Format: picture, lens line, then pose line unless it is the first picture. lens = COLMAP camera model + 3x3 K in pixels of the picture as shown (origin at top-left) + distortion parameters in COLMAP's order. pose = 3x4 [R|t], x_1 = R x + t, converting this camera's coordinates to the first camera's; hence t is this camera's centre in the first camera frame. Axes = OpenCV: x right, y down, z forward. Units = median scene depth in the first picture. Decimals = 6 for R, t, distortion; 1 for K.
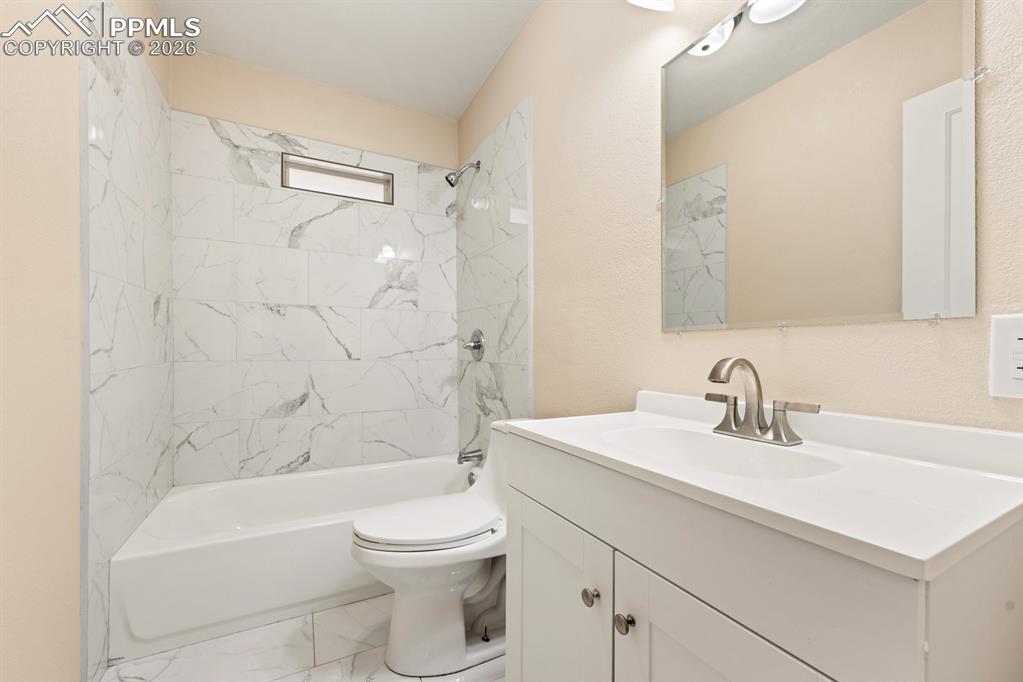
lens RADIAL K [[404.8, 0, 510.4], [0, 404.8, 348.4], [0, 0, 1]] dist [-0.000536, -0.000064]
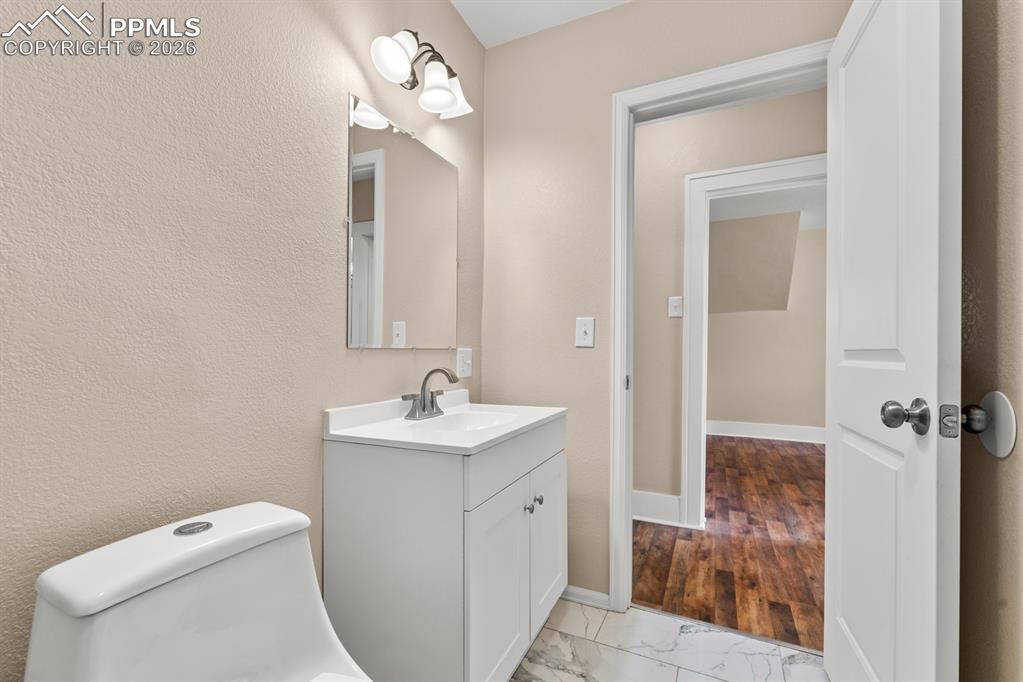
lens RADIAL K [[427.0, 0, 510.7], [0, 427.0, 354.3], [0, 0, 1]] dist [0.000051, 0.000006]
pose [[-0.609518, -0.007196, 0.792740, -1.019155], [-0.005557, 0.999973, 0.004805, -0.043459], [-0.792753, -0.001476, -0.609541, 1.873786]]
